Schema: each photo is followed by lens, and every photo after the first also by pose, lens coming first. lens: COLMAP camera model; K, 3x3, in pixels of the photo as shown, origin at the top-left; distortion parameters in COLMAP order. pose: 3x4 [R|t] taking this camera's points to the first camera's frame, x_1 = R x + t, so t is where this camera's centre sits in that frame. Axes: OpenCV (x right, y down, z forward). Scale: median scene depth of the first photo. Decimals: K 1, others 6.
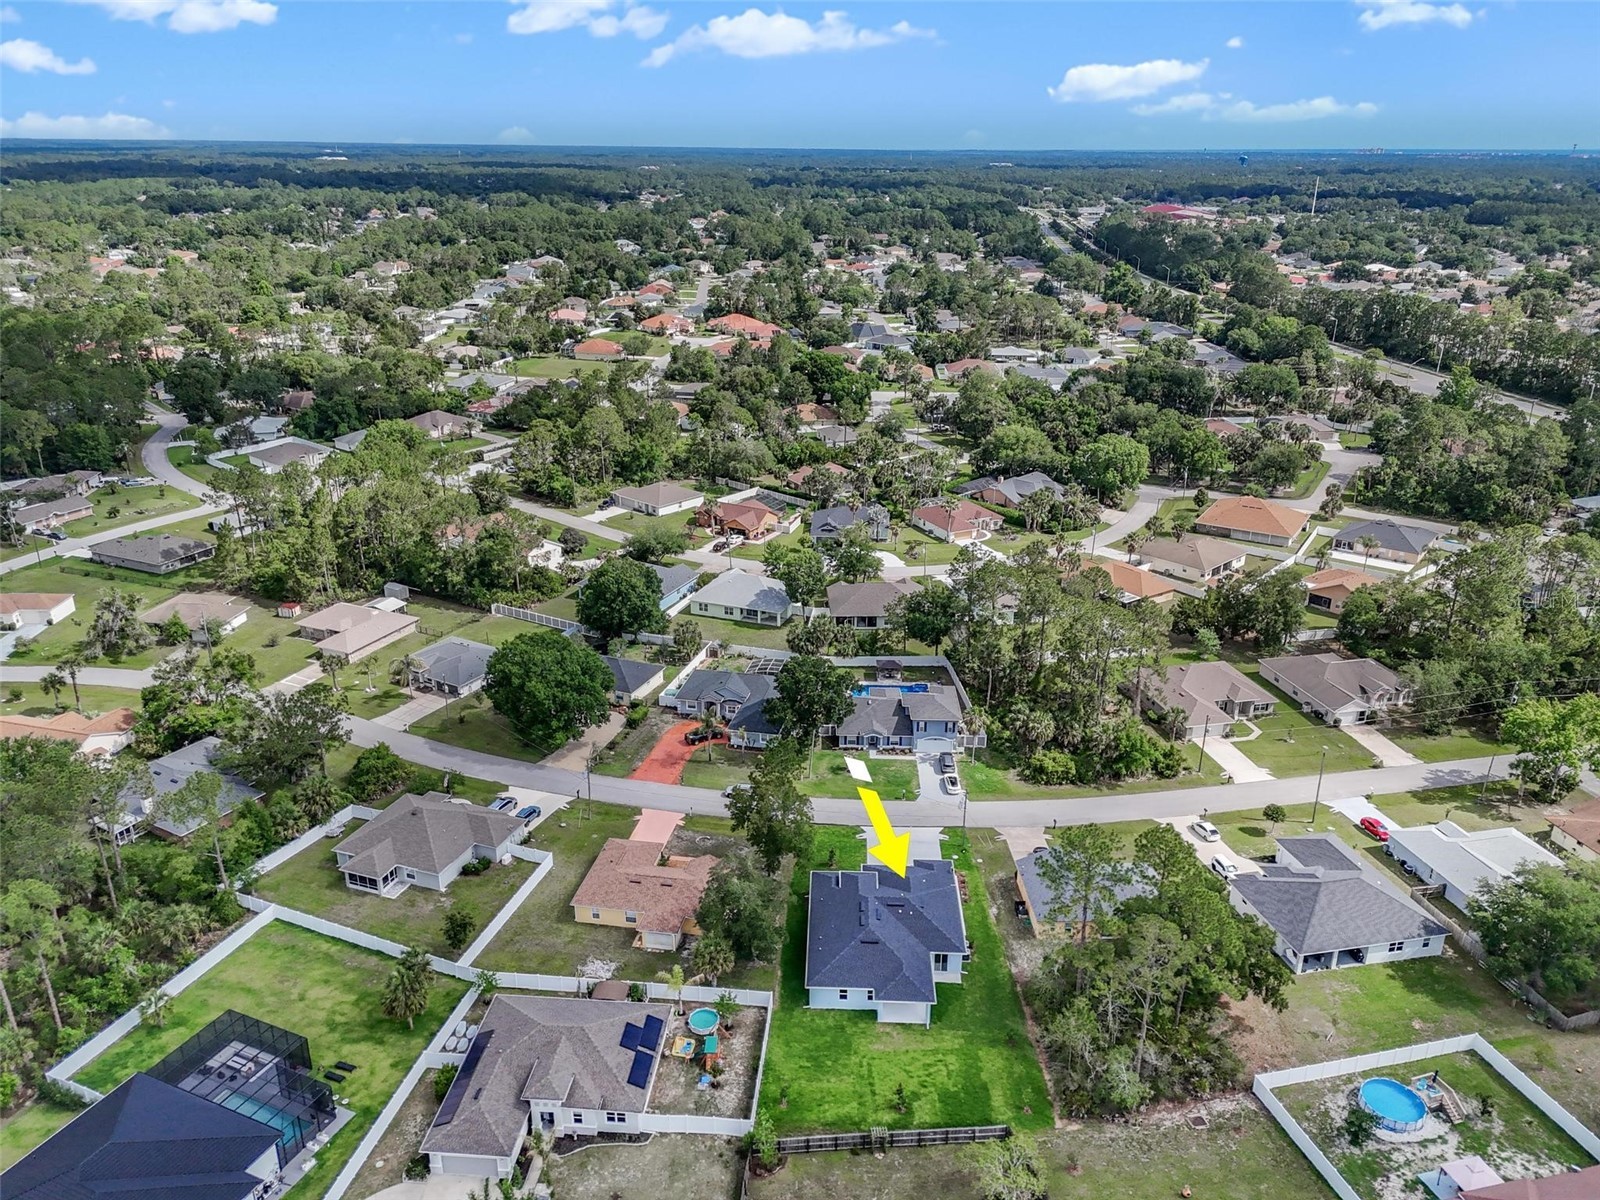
lens RADIAL K [[1172.9, 0, 796.0], [0, 1172.9, 601.5], [0, 0, 1]] dist [0.085469, -0.078144]
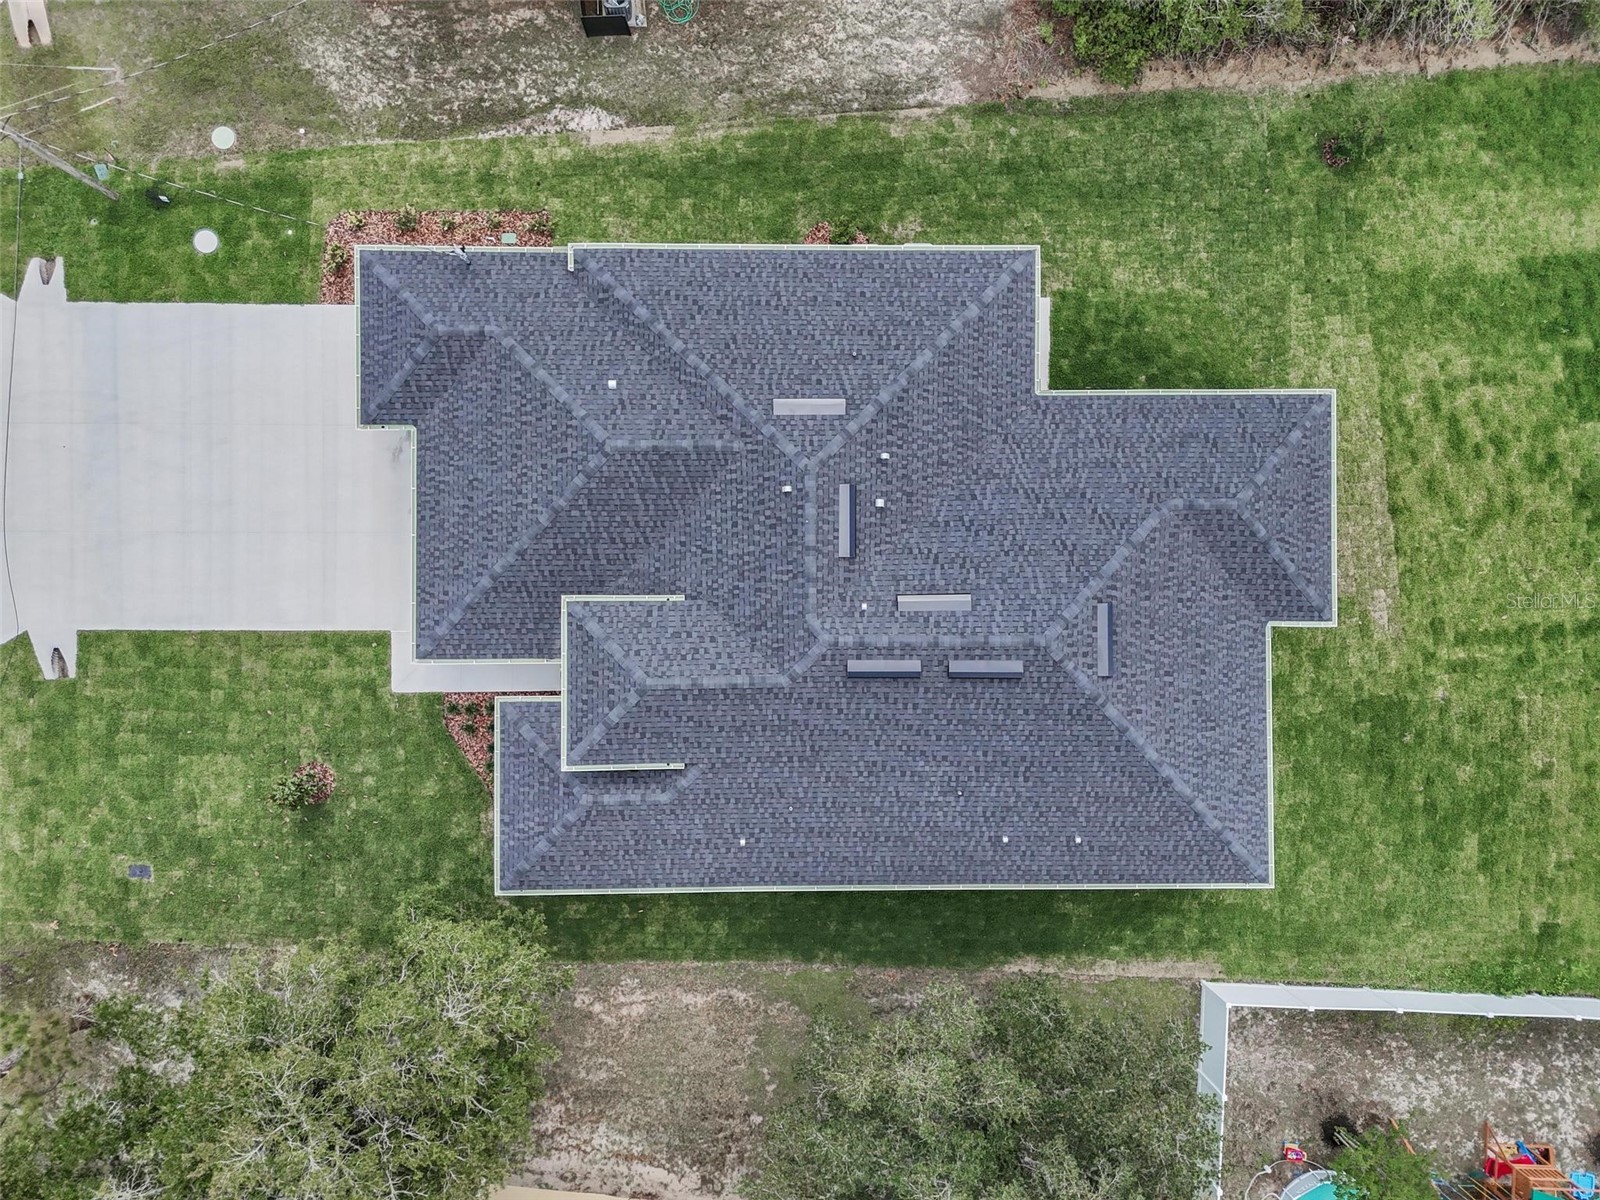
lens RADIAL K [[1172.9, 0, 801.3], [0, 1172.9, 595.8], [0, 0, 1]] dist [0.085469, -0.078144]
pose [[-0.044098, -0.999012, 0.005439, 0.061557], [0.335349, -0.009673, 0.942044, 0.038578], [-0.941061, 0.043366, 0.335444, 0.826870]]
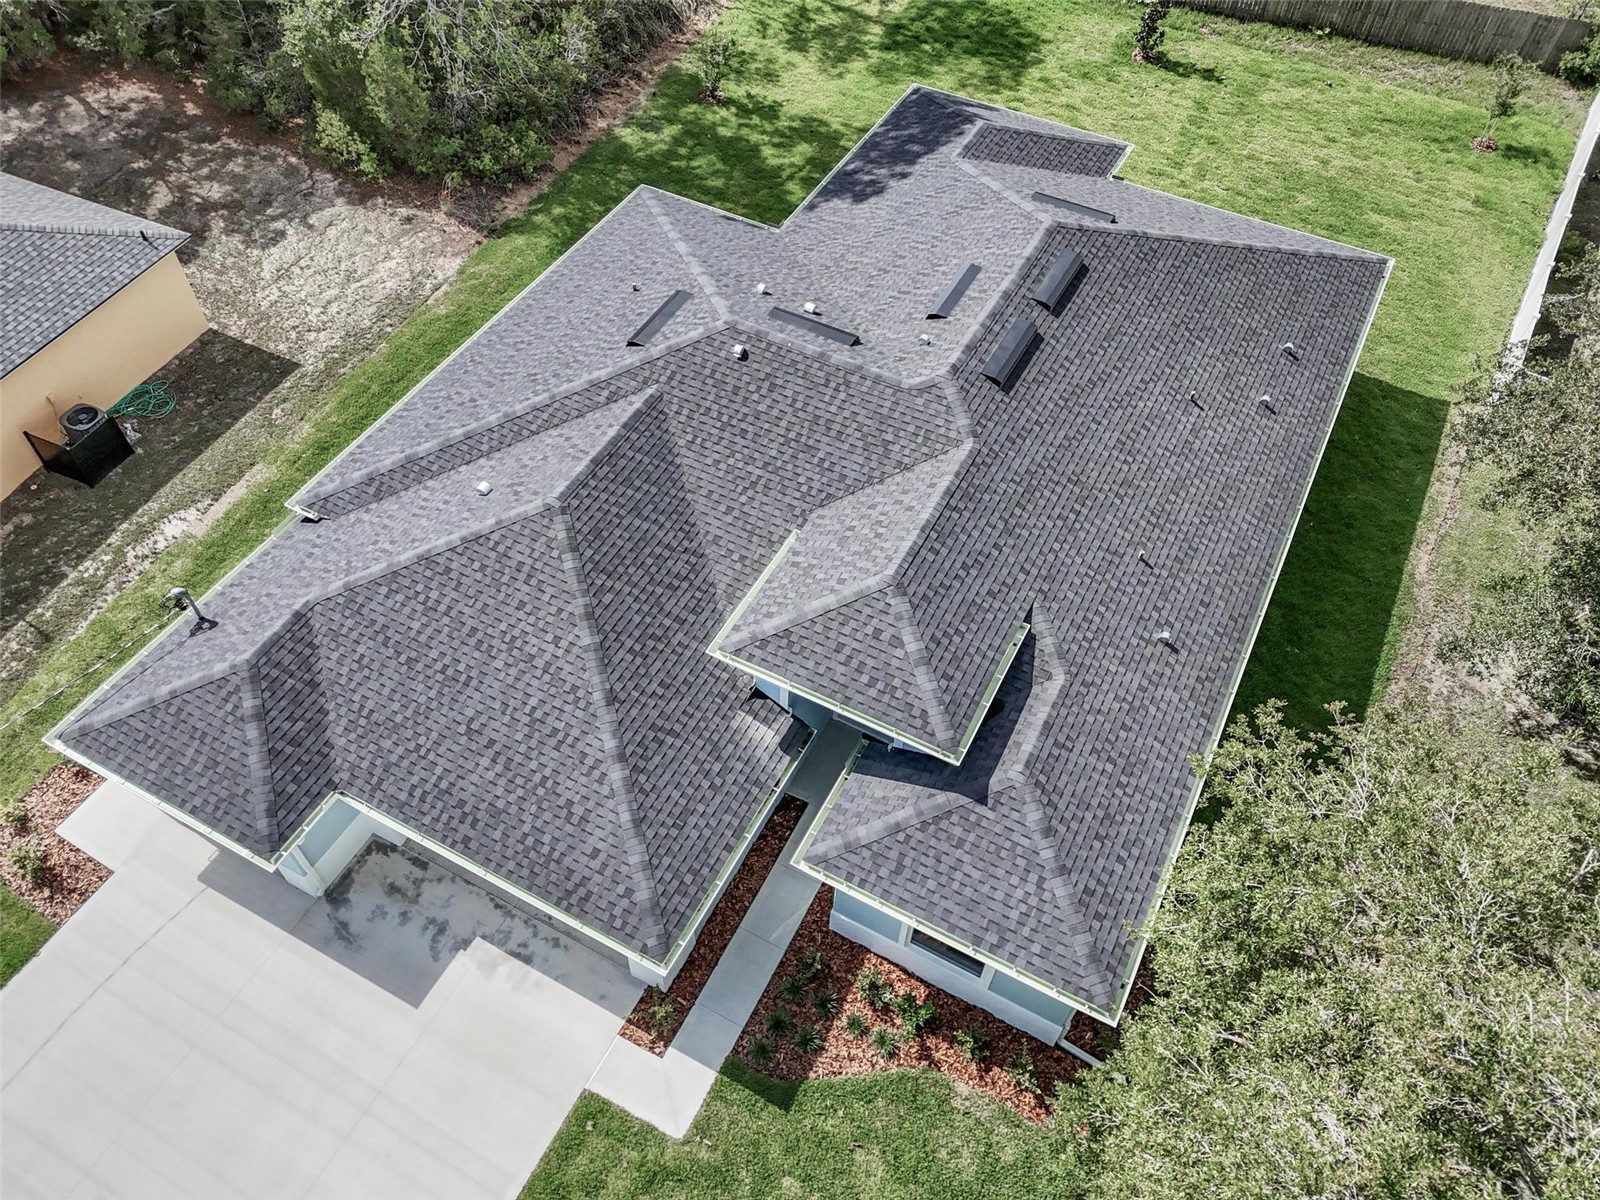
lens RADIAL K [[1172.9, 0, 800.2], [0, 1172.9, 597.4], [0, 0, 1]] dist [0.085469, -0.078144]
pose [[-0.901561, -0.353386, 0.249611, 0.025406], [0.130797, 0.327316, 0.935819, 0.094264], [-0.412407, 0.876346, -0.248873, 0.955123]]
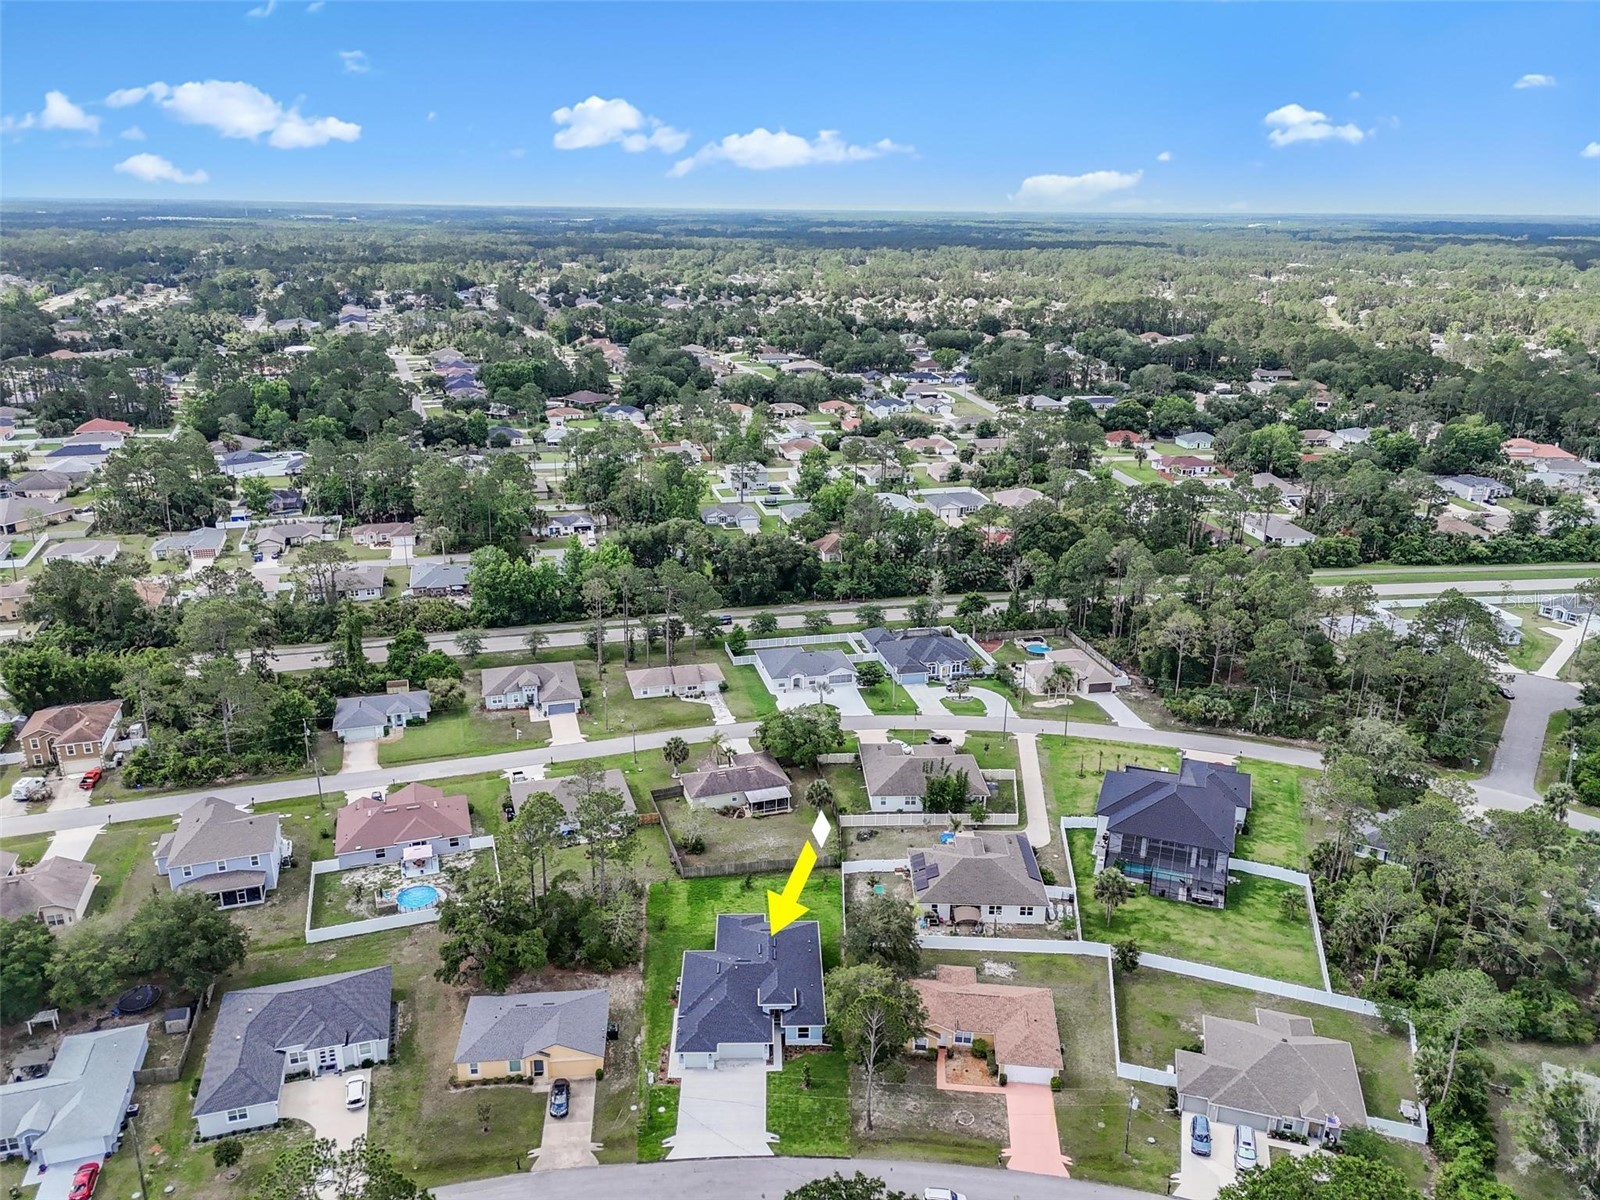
lens RADIAL K [[1172.9, 0, 795.9], [0, 1172.9, 598.1], [0, 0, 1]] dist [0.085469, -0.078144]
pose [[-0.997749, 0.006549, -0.066736, 0.094552], [-0.037701, 0.768241, 0.639050, -0.619174], [0.055455, 0.640127, -0.766265, 1.437670]]
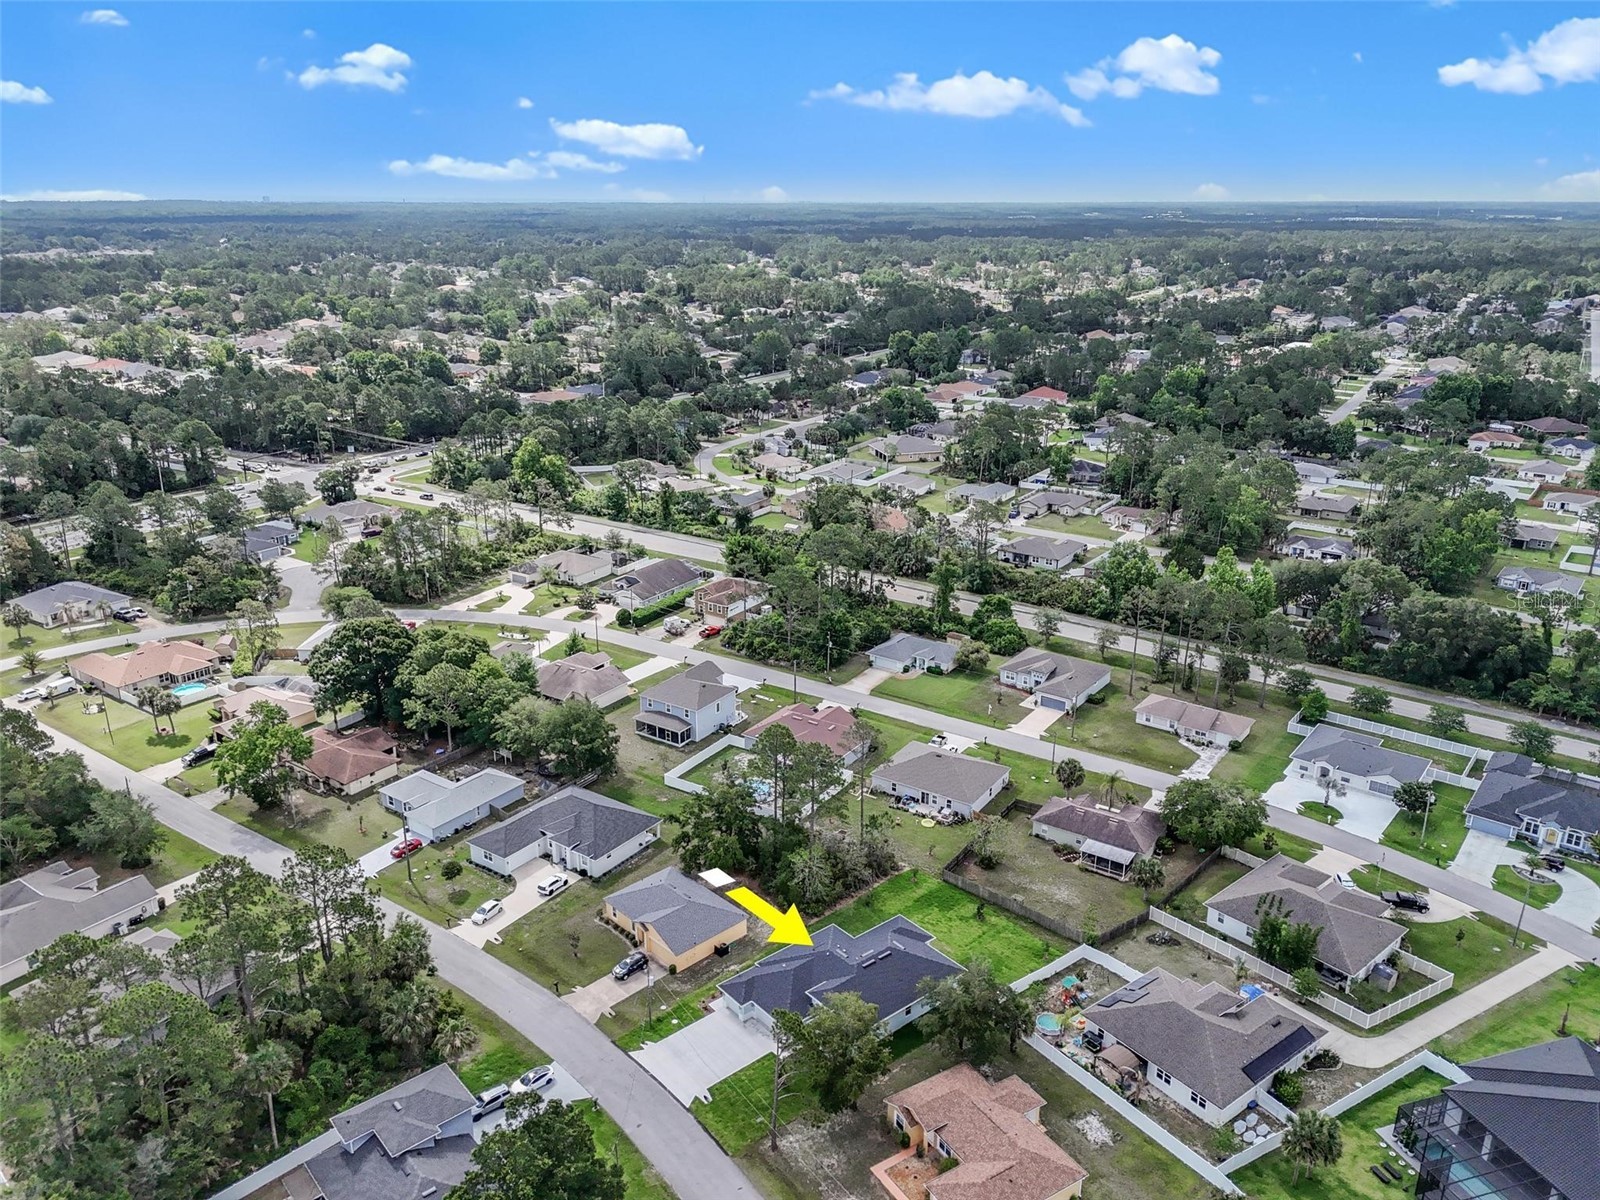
lens RADIAL K [[1172.9, 0, 799.6], [0, 1172.9, 611.1], [0, 0, 1]] dist [0.085469, -0.078144]
pose [[-0.671108, -0.254995, 0.696126, -0.483796], [0.261152, 0.797485, 0.543890, -0.506001], [-0.693840, 0.546804, -0.468606, 1.198374]]
